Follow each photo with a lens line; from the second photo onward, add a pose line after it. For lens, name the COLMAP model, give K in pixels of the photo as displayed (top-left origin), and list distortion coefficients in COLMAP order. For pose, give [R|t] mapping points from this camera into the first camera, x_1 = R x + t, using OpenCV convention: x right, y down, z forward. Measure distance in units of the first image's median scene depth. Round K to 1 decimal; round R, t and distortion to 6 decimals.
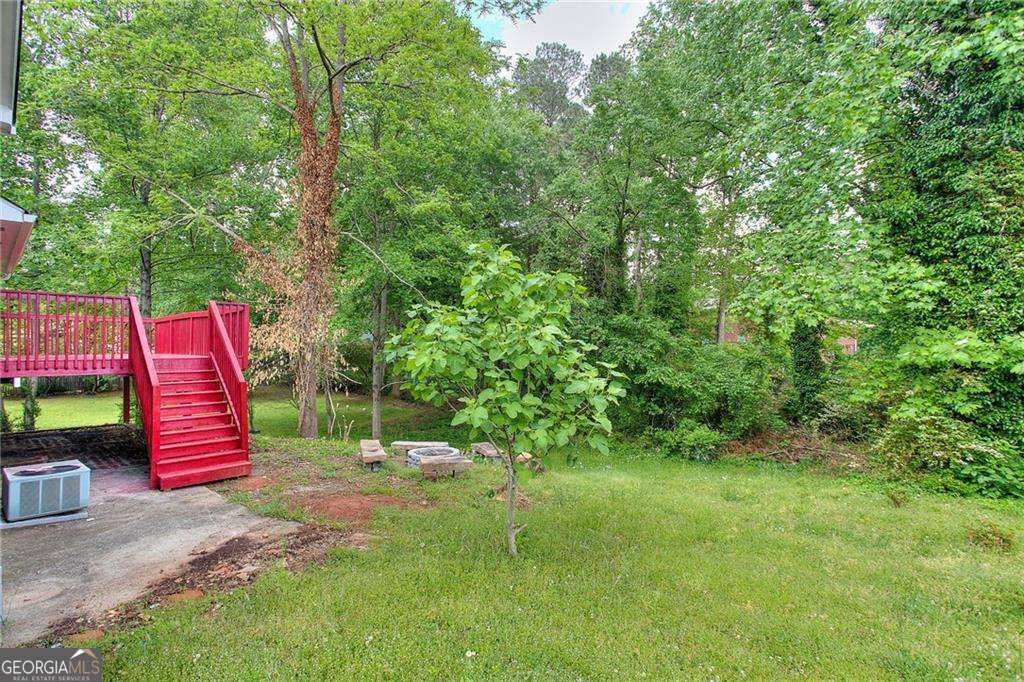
lens RADIAL K [[496.7, 0, 508.1], [0, 496.7, 342.5], [0, 0, 1]] dist [0.003788, 0.001612]
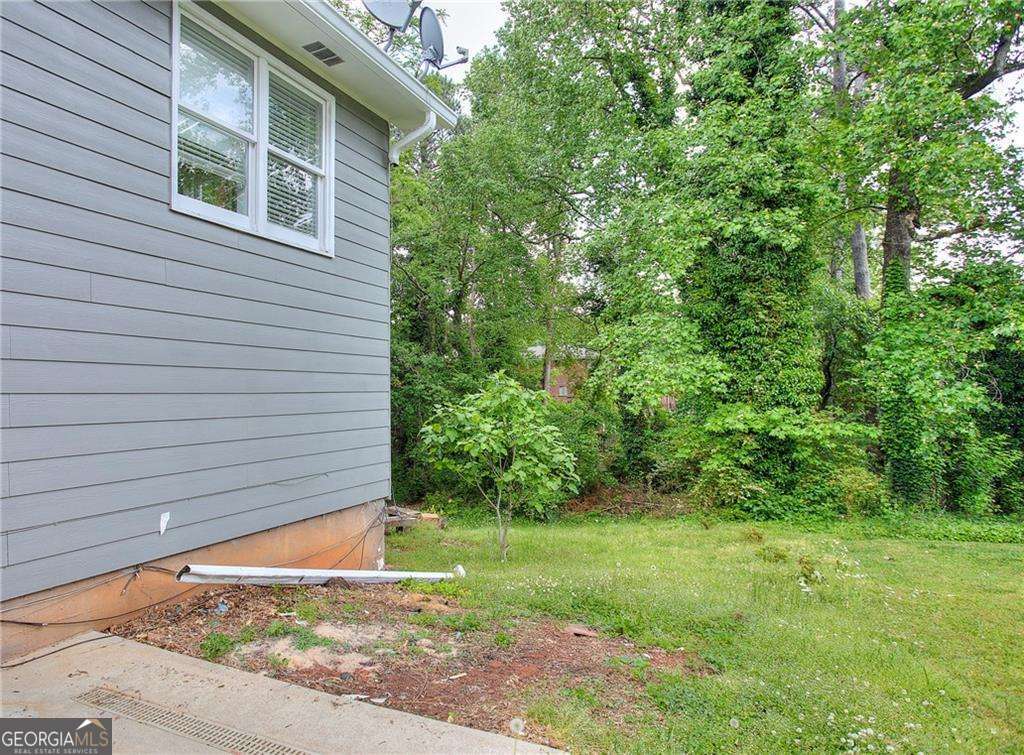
lens RADIAL K [[639.0, 0, 472.8], [0, 639.0, 377.9], [0, 0, 1]] dist [-0.004782, -0.001029]
pose [[0.950852, 0.003996, 0.309621, -0.367744], [0.002232, 0.999802, -0.019759, -0.065236], [-0.309638, 0.019479, 0.950655, -0.466766]]
